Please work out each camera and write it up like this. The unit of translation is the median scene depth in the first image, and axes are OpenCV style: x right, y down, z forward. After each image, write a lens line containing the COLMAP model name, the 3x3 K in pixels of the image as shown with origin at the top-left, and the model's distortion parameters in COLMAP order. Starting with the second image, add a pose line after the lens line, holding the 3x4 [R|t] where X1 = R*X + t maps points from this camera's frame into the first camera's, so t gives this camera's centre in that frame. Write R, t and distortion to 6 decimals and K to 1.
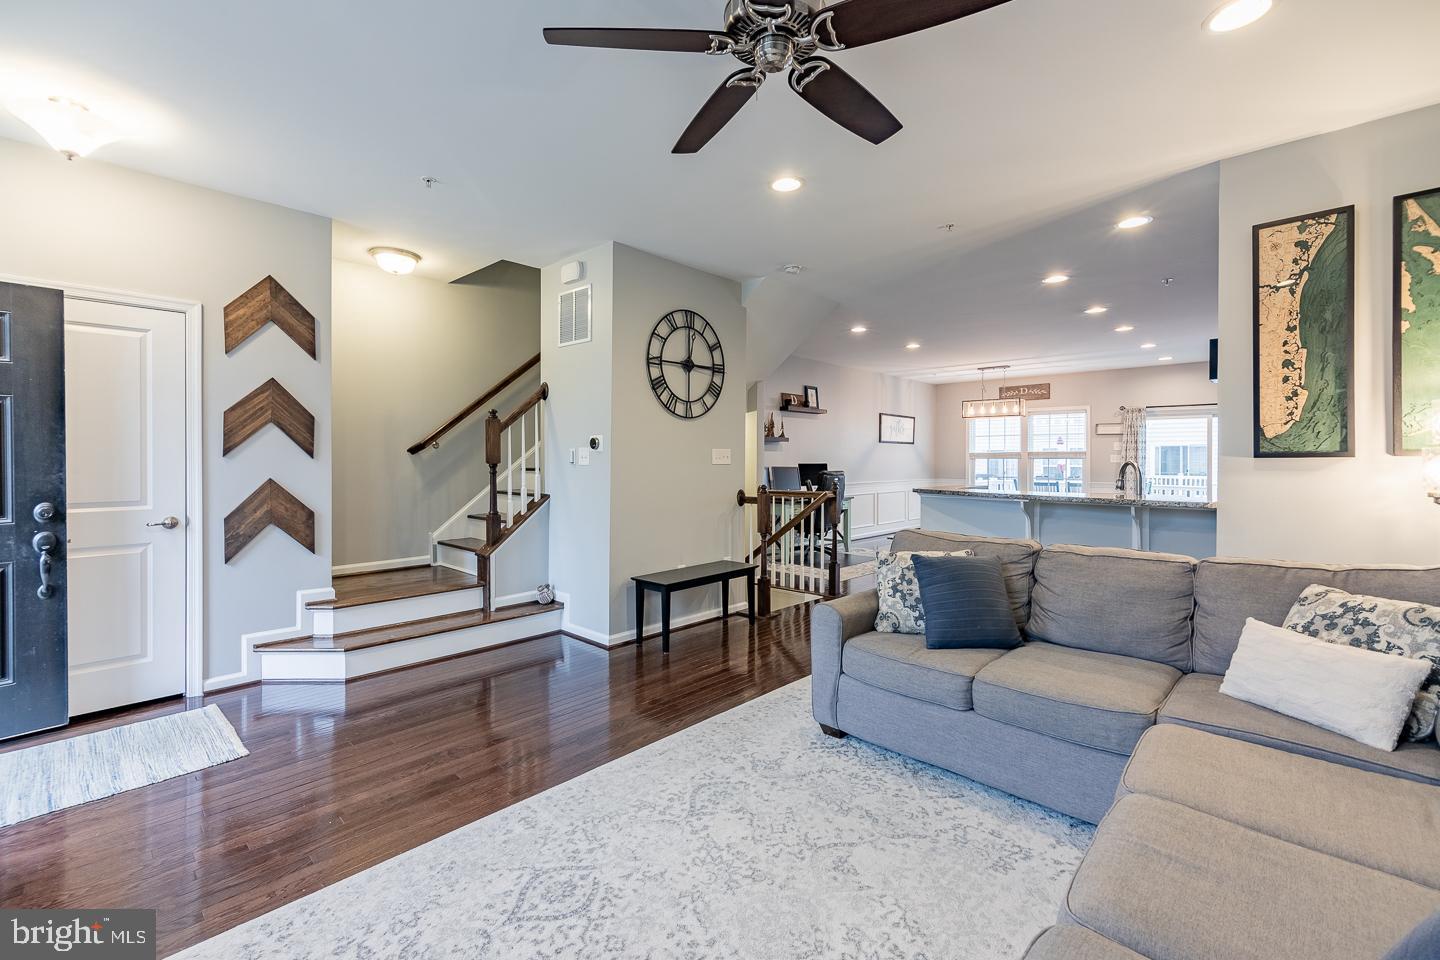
lens RADIAL K [[635.4, 0, 718.1], [0, 635.4, 462.6], [0, 0, 1]] dist [0.000071, -0.000017]
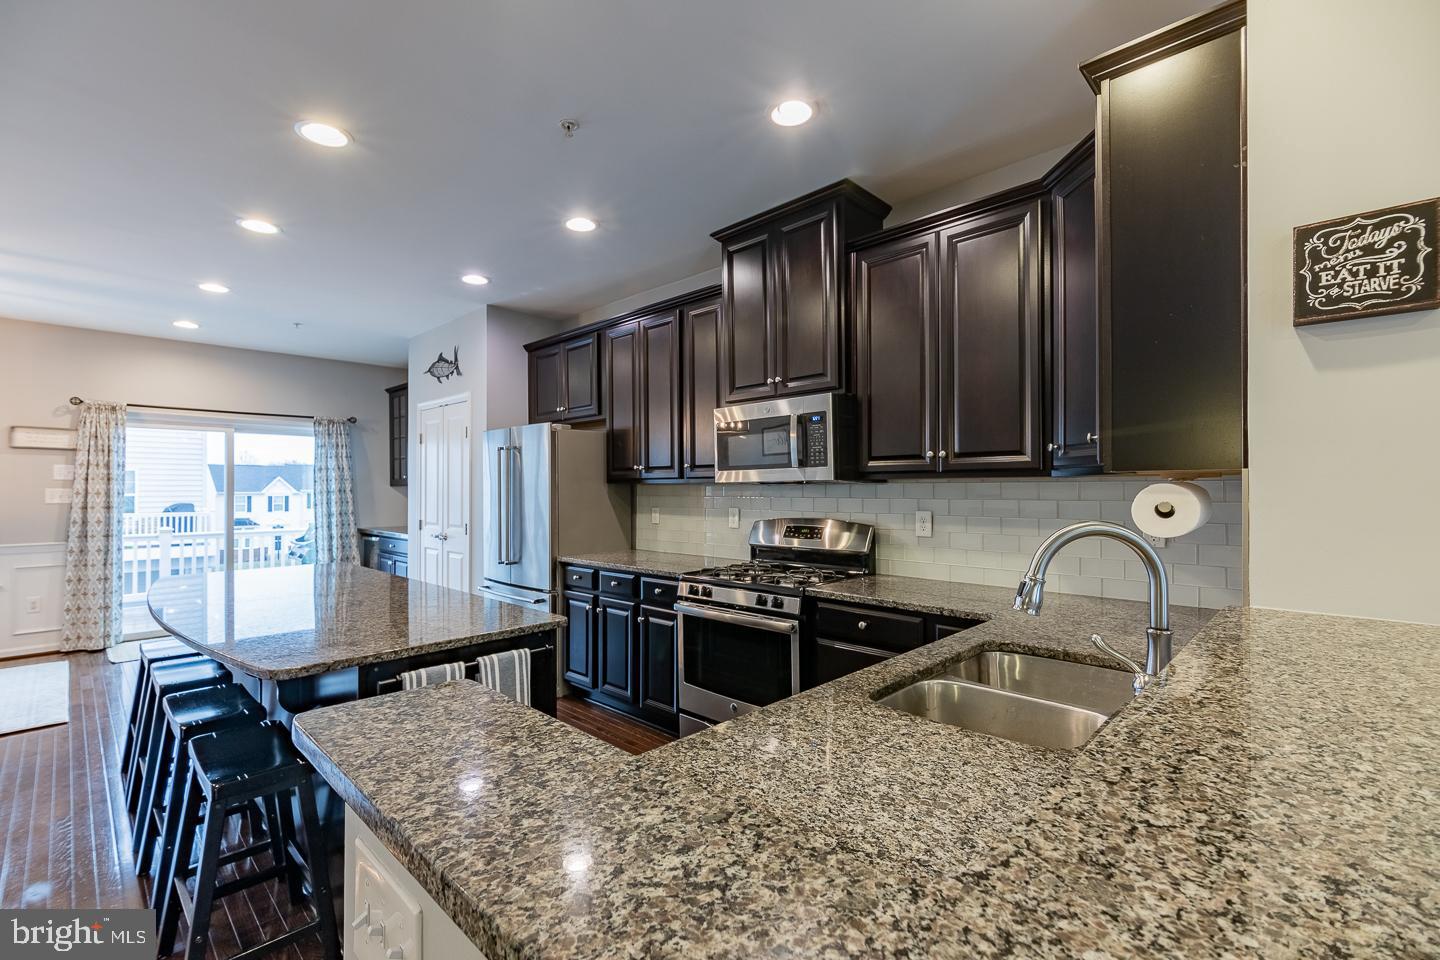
lens RADIAL K [[634.3, 0, 721.6], [0, 634.3, 485.6], [0, 0, 1]] dist [0.002537, -0.000103]
pose [[0.029598, 0.004825, 0.999550, 0.141219], [0.007621, 0.999958, -0.005053, -0.009155], [-0.999533, 0.007767, 0.029560, 0.519252]]
